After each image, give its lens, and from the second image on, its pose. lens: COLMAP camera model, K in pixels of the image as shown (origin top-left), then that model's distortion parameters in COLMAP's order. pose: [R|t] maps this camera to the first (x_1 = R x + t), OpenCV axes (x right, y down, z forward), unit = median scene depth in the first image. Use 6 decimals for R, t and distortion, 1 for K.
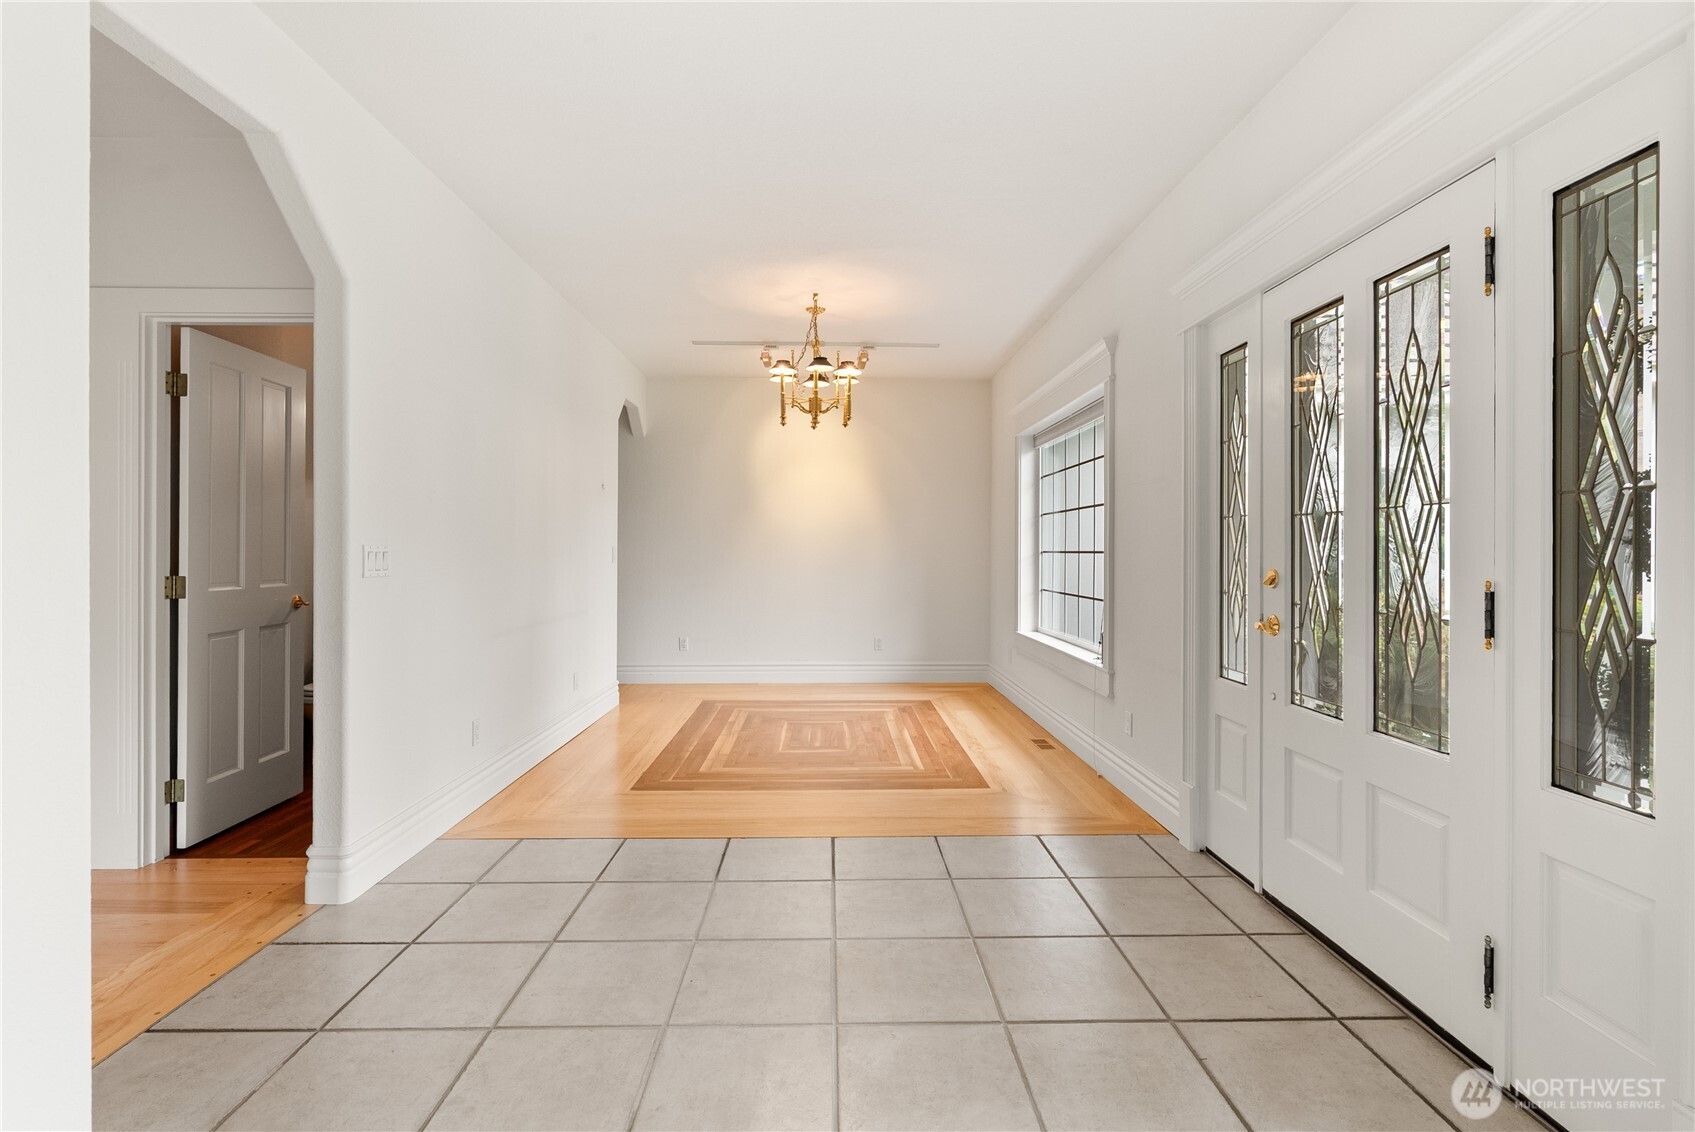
lens RADIAL K [[773.0, 0, 849.3], [0, 773.0, 557.9], [0, 0, 1]] dist [-0.005630, 0.001549]
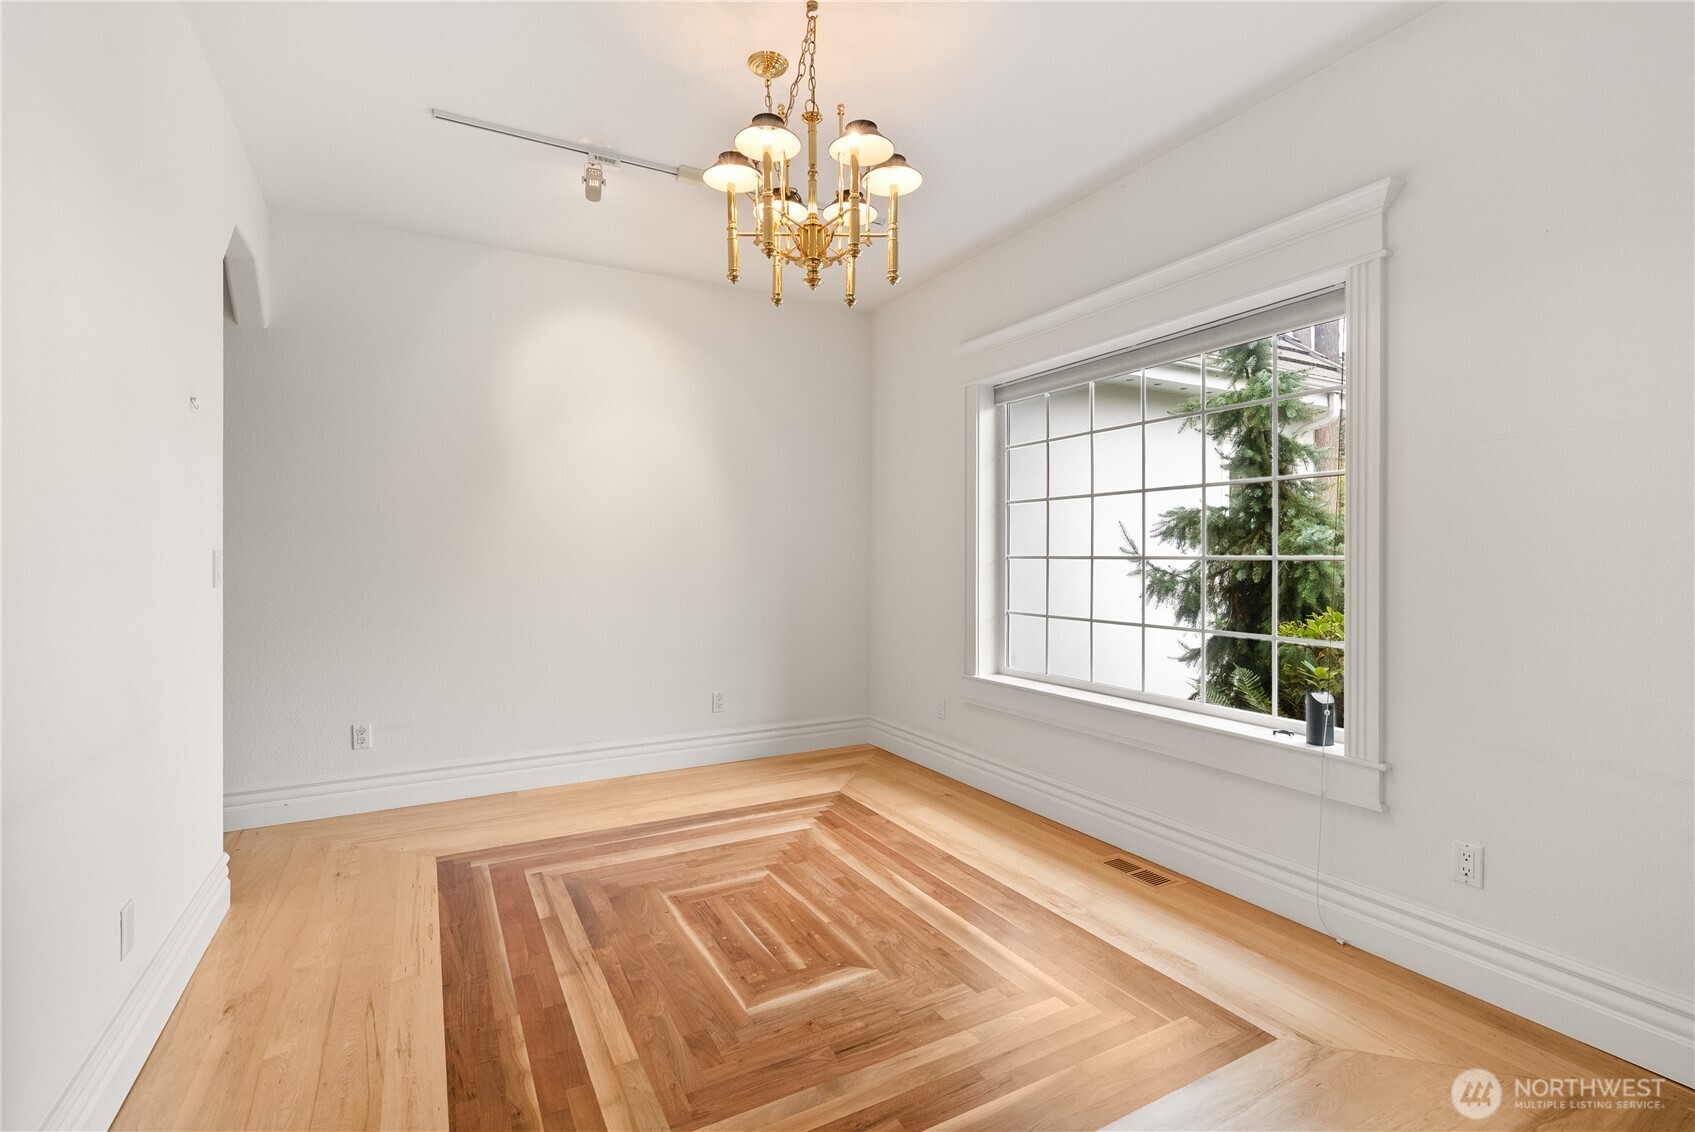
lens RADIAL K [[773.0, 0, 847.7], [0, 773.0, 564.9], [0, 0, 1]] dist [-0.005630, 0.001549]
pose [[0.888561, -0.006625, 0.458711, -0.258734], [0.004921, 0.999976, 0.004910, -0.007391], [-0.458732, -0.002105, 0.888572, 0.626269]]
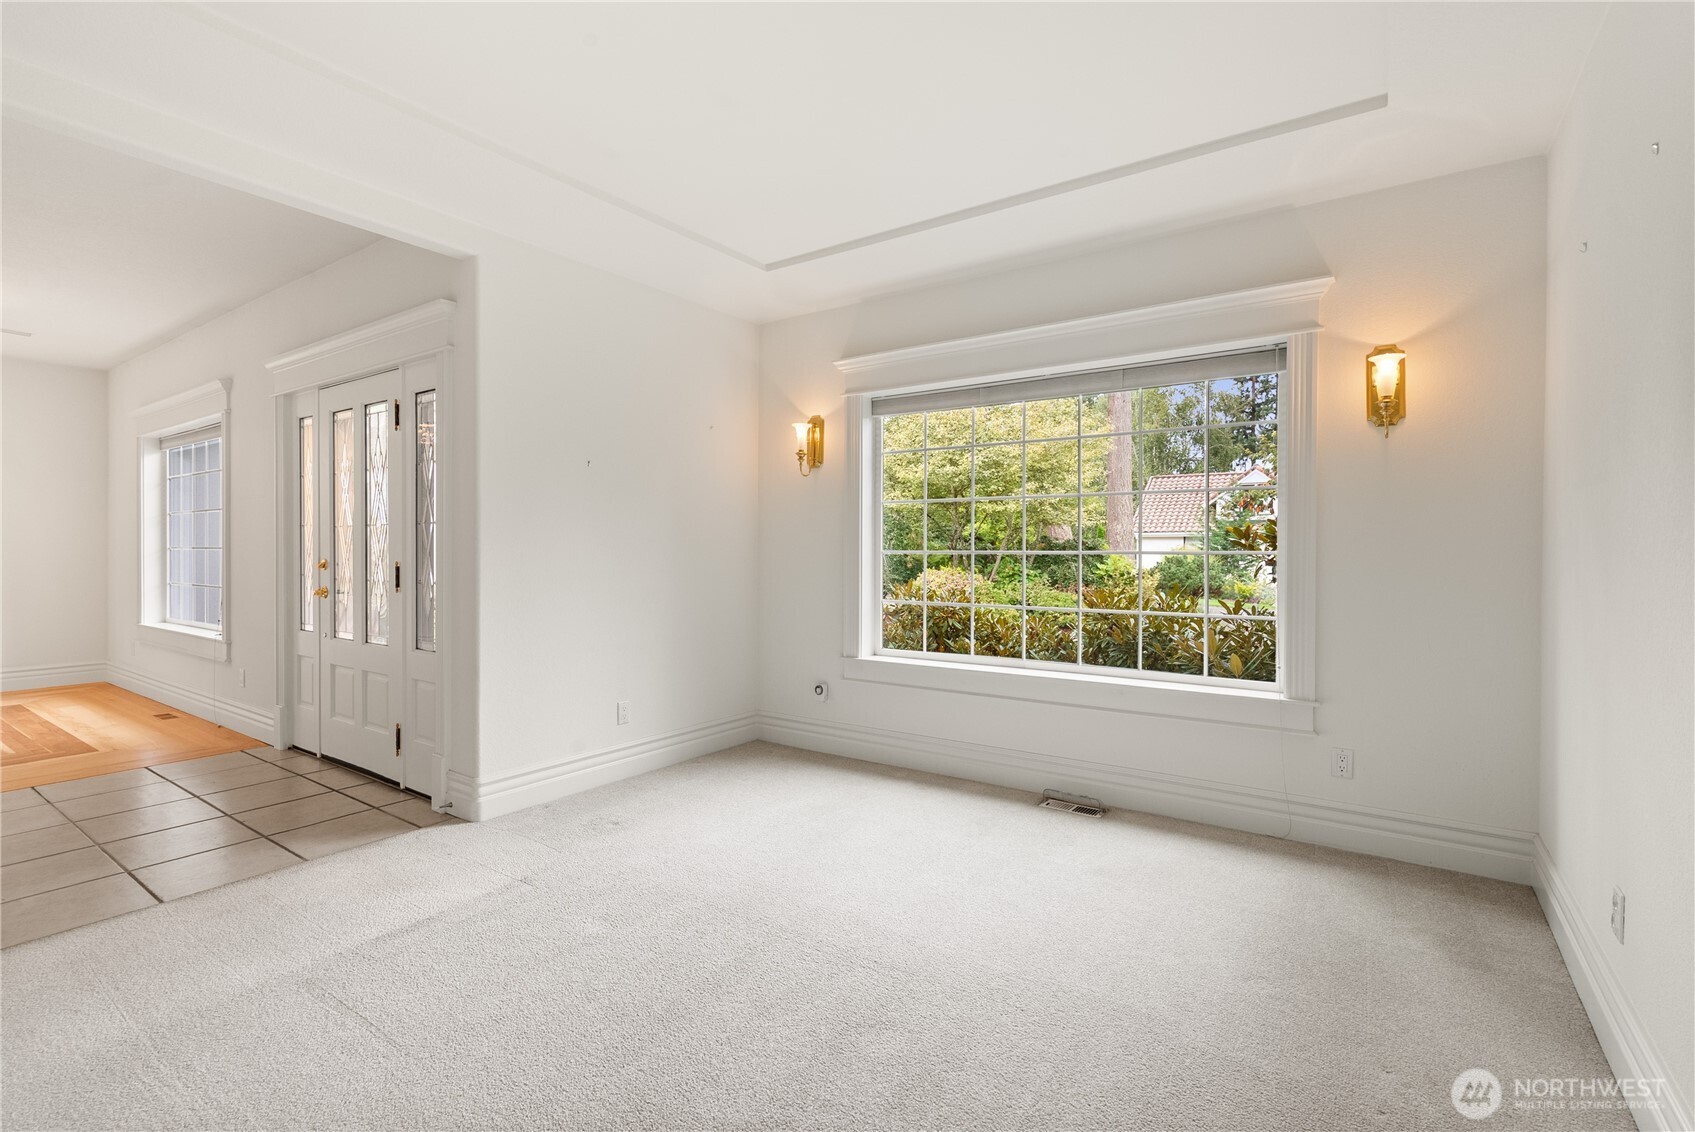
lens RADIAL K [[773.0, 0, 846.3], [0, 773.0, 559.2], [0, 0, 1]] dist [-0.005630, 0.001549]
pose [[0.596247, -0.007127, 0.802770, -0.067868], [0.002364, 0.999972, 0.007122, 0.004170], [-0.802798, -0.002349, 0.596247, -0.535909]]
